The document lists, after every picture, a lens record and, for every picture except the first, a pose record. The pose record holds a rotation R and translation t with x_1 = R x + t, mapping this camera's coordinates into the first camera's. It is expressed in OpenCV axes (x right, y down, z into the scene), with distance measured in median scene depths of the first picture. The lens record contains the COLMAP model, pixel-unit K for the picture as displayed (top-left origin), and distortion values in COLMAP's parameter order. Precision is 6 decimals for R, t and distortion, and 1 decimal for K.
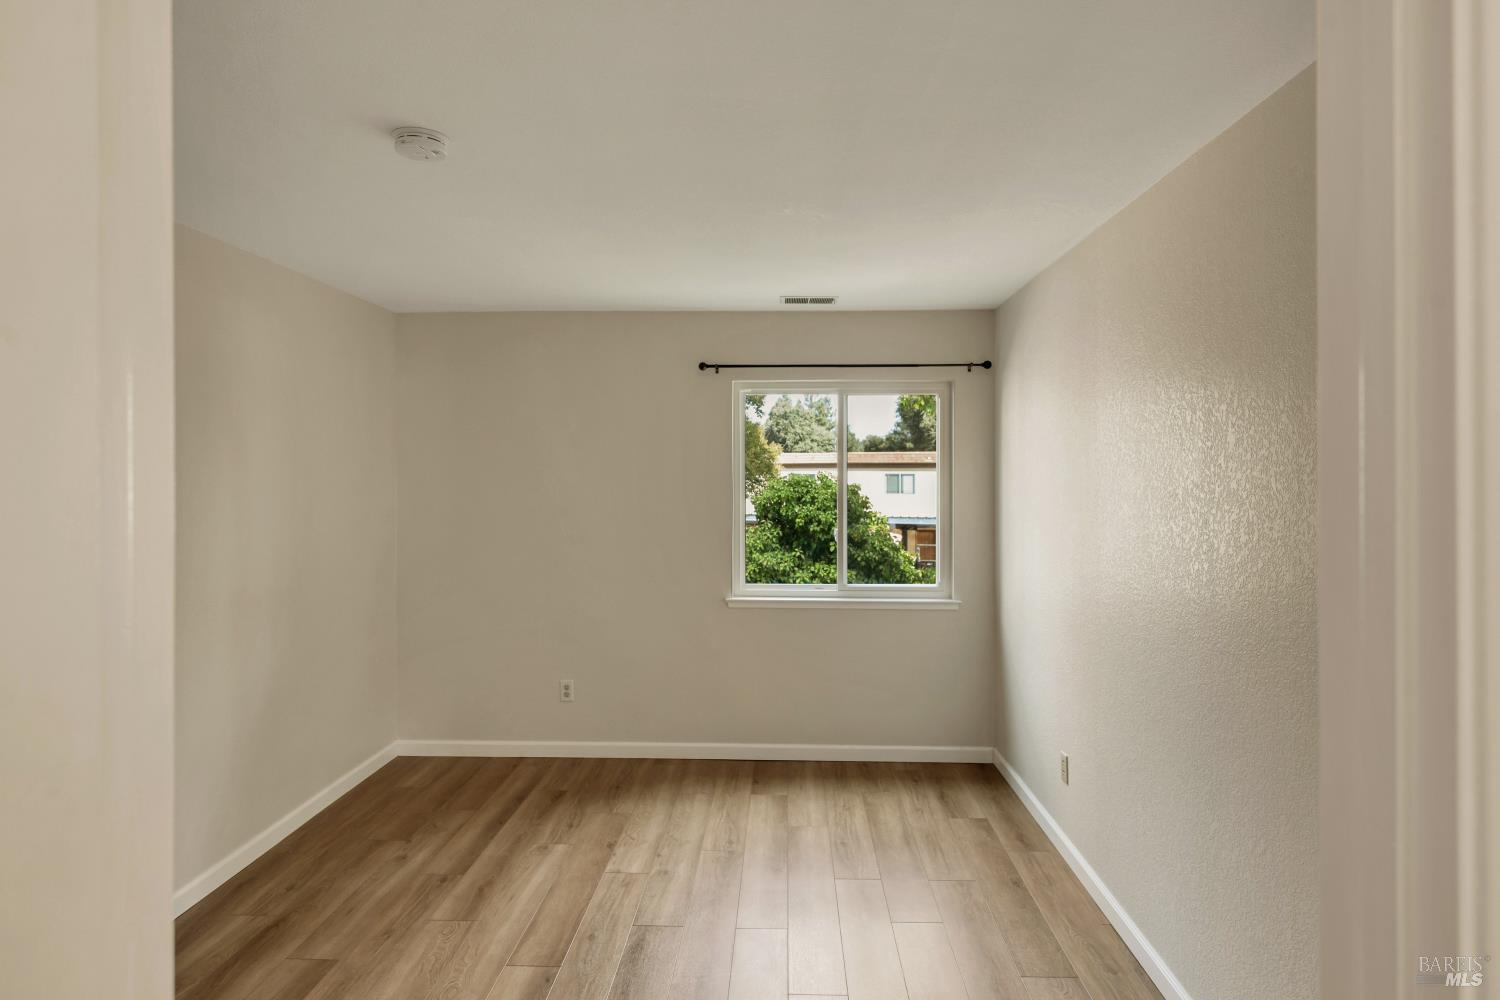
lens RADIAL K [[759.8, 0, 748.6], [0, 759.8, 490.1], [0, 0, 1]] dist [0.002830, 0.000383]
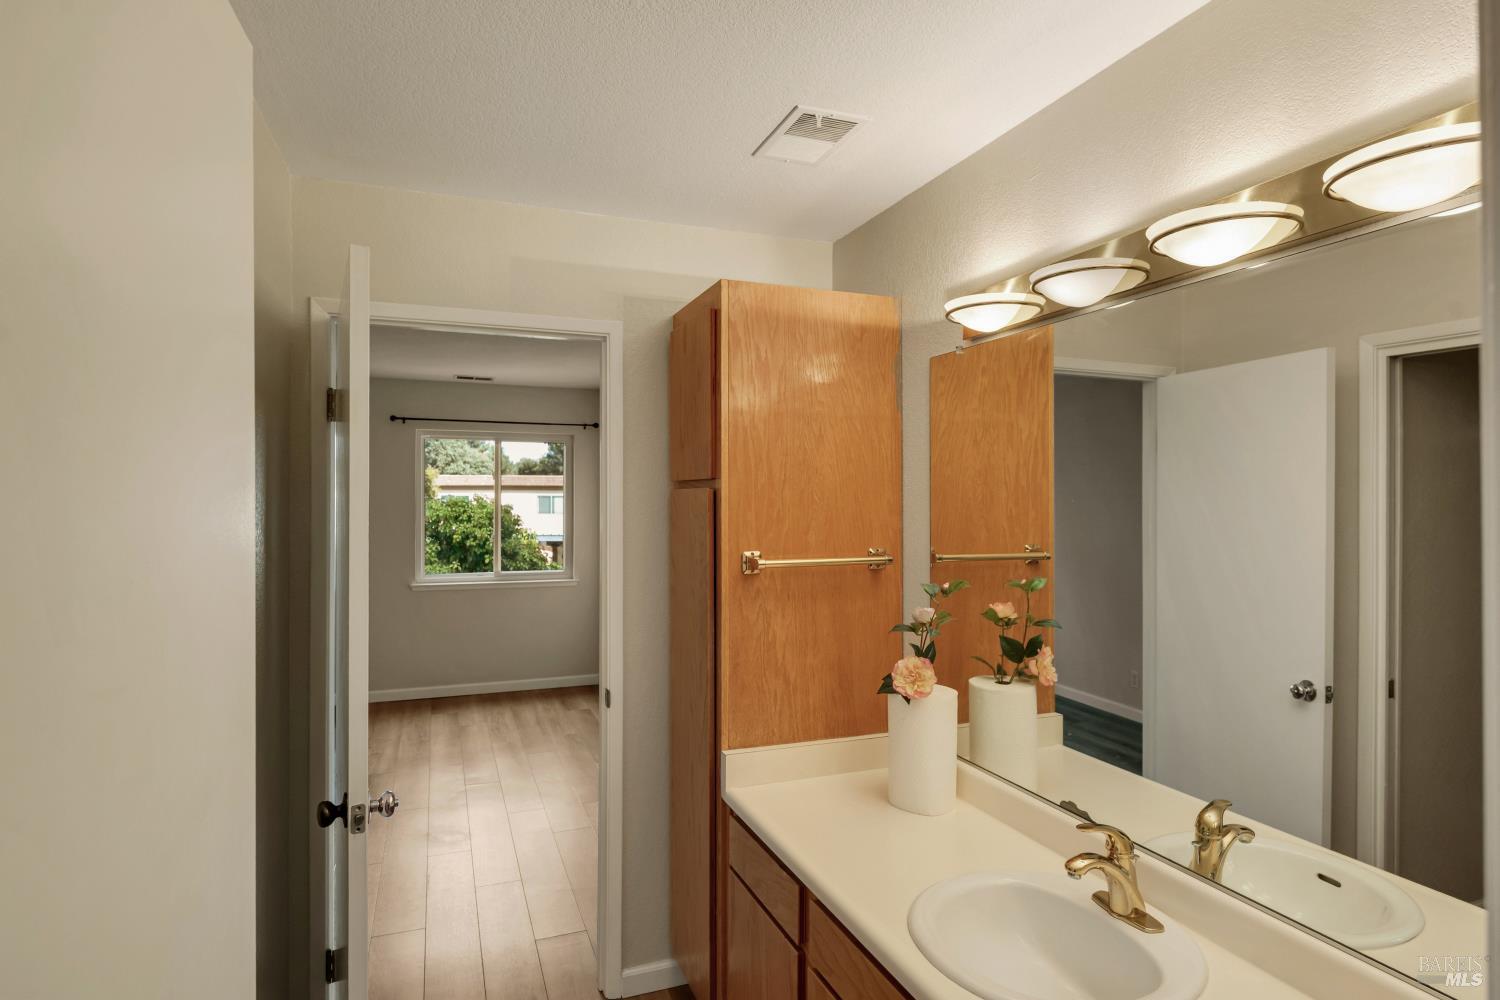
lens RADIAL K [[759.8, 0, 748.6], [0, 759.8, 490.1], [0, 0, 1]] dist [0.002830, 0.000383]
pose [[0.903023, 0.007557, 0.429526, -0.027525], [0.004826, 0.999604, -0.027734, 0.004158], [-0.429565, 0.027117, 0.902629, -0.211912]]
